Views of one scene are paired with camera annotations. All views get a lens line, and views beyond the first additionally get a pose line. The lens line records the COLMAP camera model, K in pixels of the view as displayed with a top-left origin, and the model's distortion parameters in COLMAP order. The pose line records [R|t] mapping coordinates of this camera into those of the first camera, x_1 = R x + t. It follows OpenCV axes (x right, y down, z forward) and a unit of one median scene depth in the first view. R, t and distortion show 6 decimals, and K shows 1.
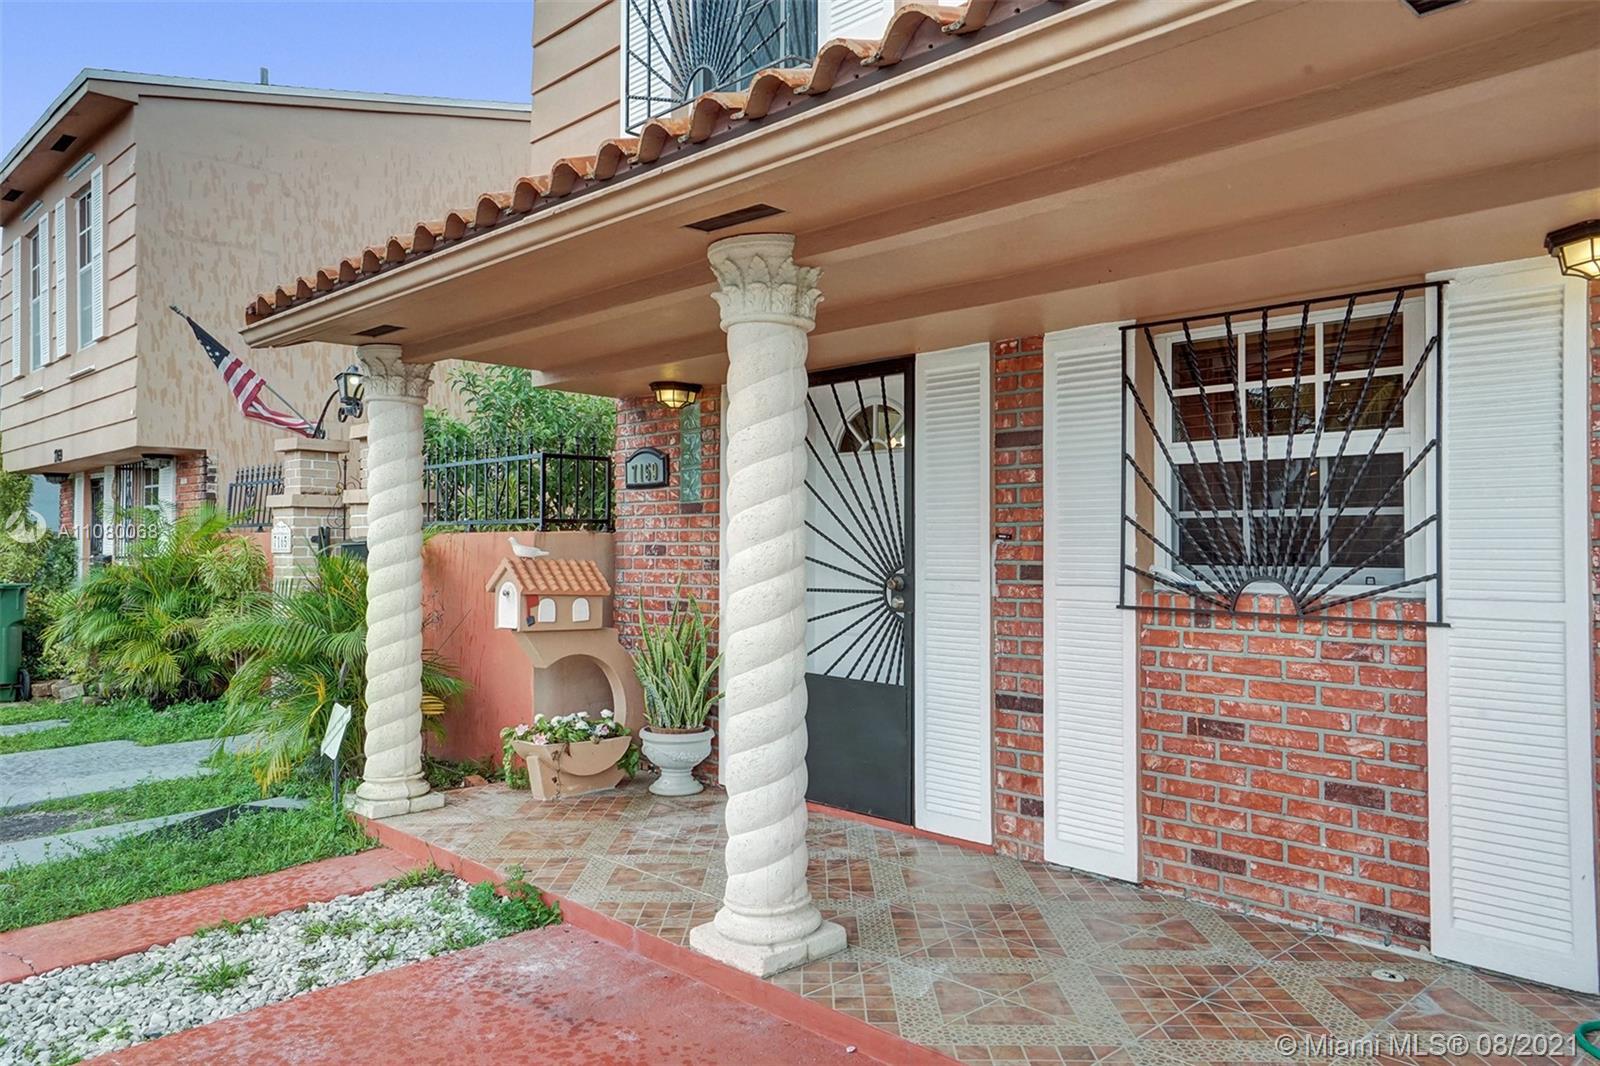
lens RADIAL K [[1144.2, 0, 801.5], [0, 1144.2, 533.8], [0, 0, 1]] dist [0.013910, 0.007198]
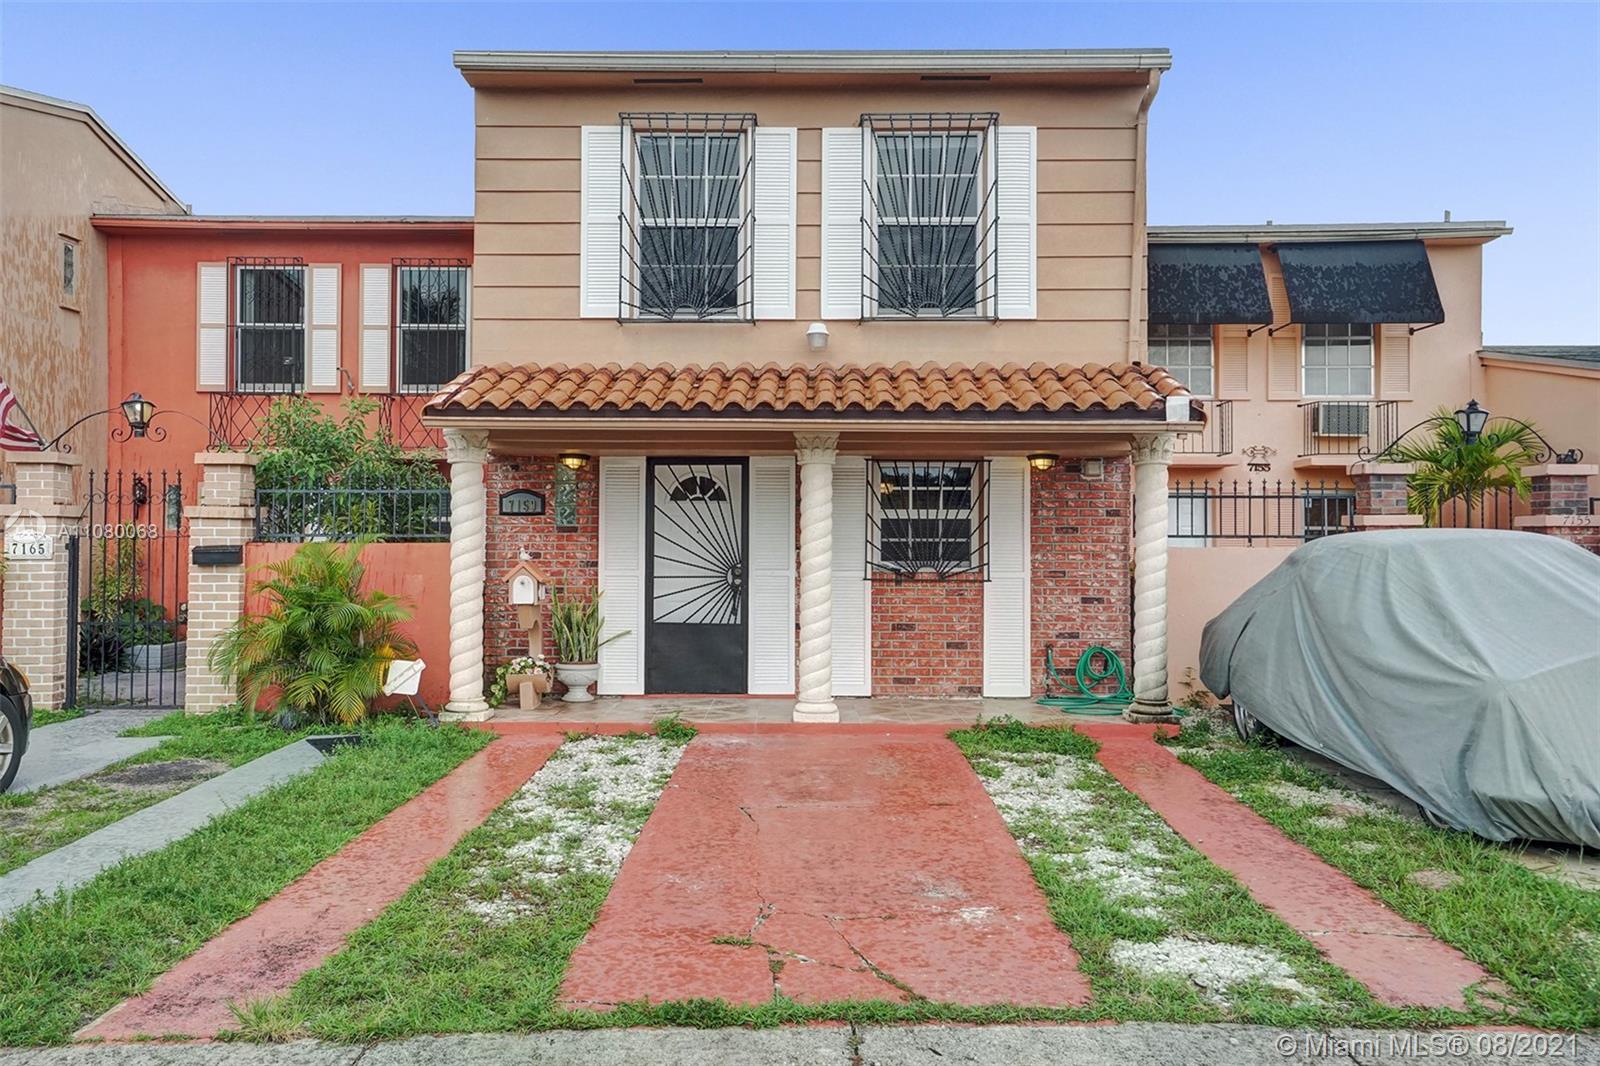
lens RADIAL K [[1397.0, 0, 797.2], [0, 1397.0, 535.0], [0, 0, 1]] dist [0.018140, 0.040084]
pose [[0.683062, 0.001492, 0.730359, -1.829208], [-0.009249, 0.999935, 0.006607, -0.042454], [-0.730302, -0.011268, 0.683031, -0.811748]]
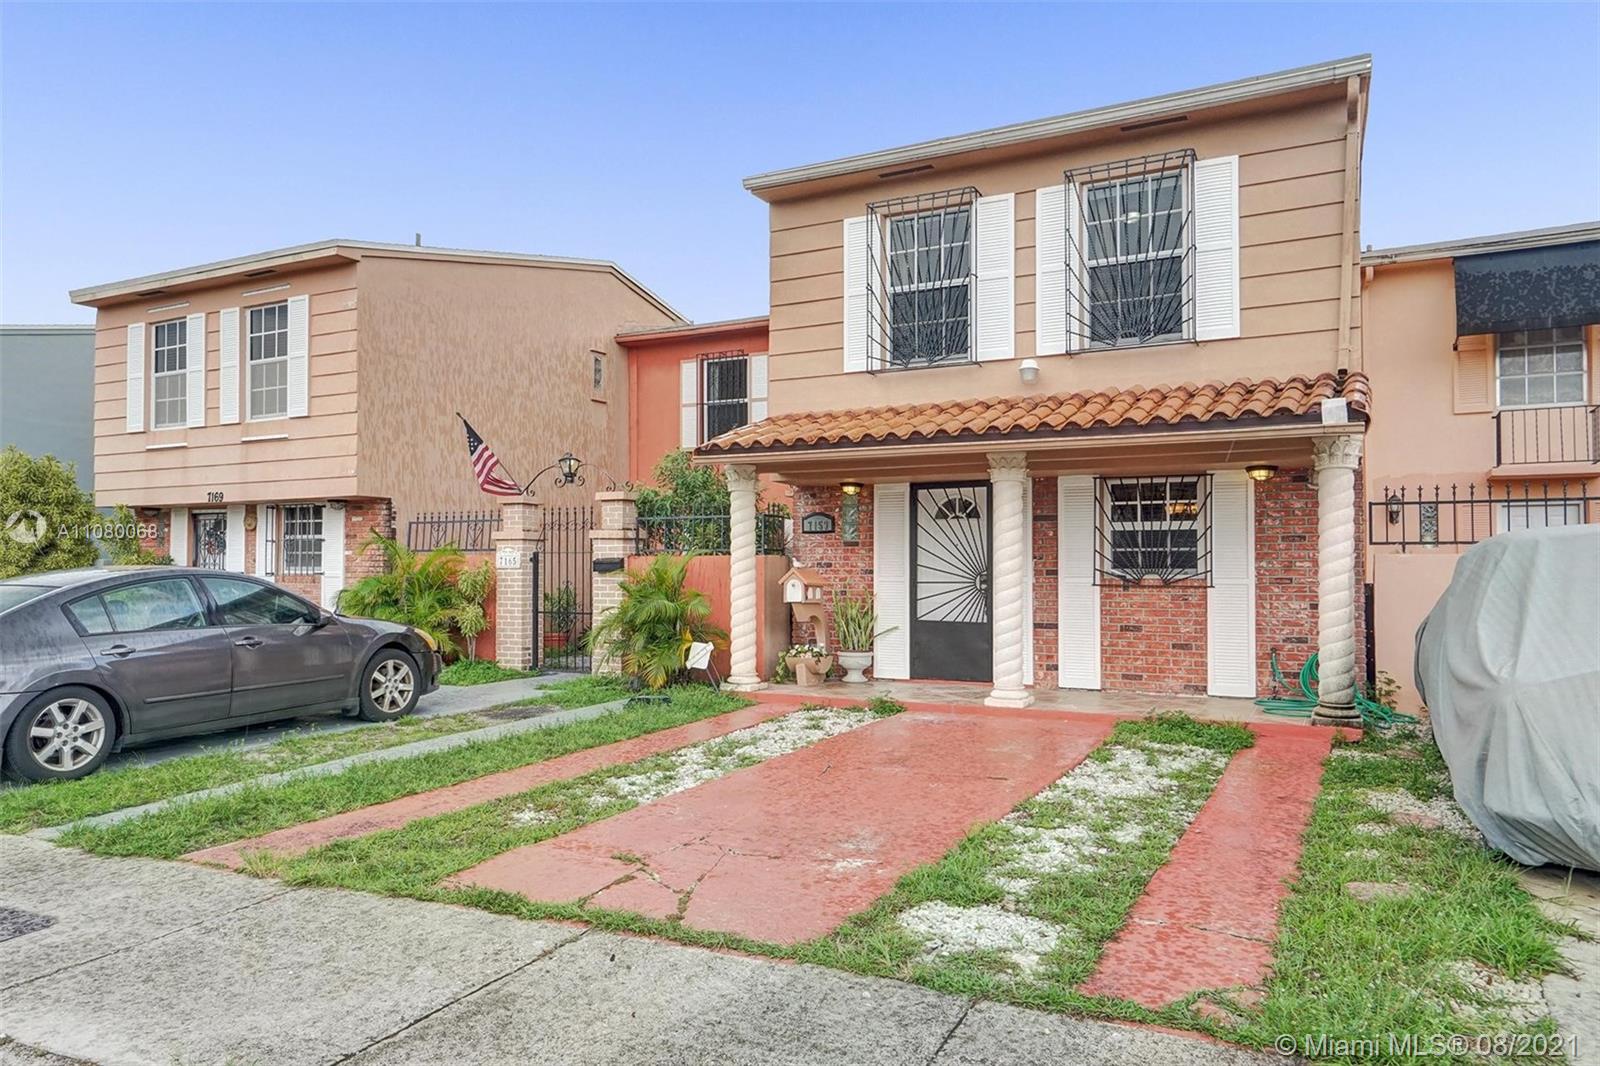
lens RADIAL K [[1117.4, 0, 784.5], [0, 1117.4, 557.9], [0, 0, 1]] dist [-0.002736, 0.023001]
pose [[0.946974, 0.000229, 0.321309, -1.166261], [-0.000765, 0.999999, 0.001540, -0.001068], [-0.321308, -0.001704, 0.946973, -1.144554]]
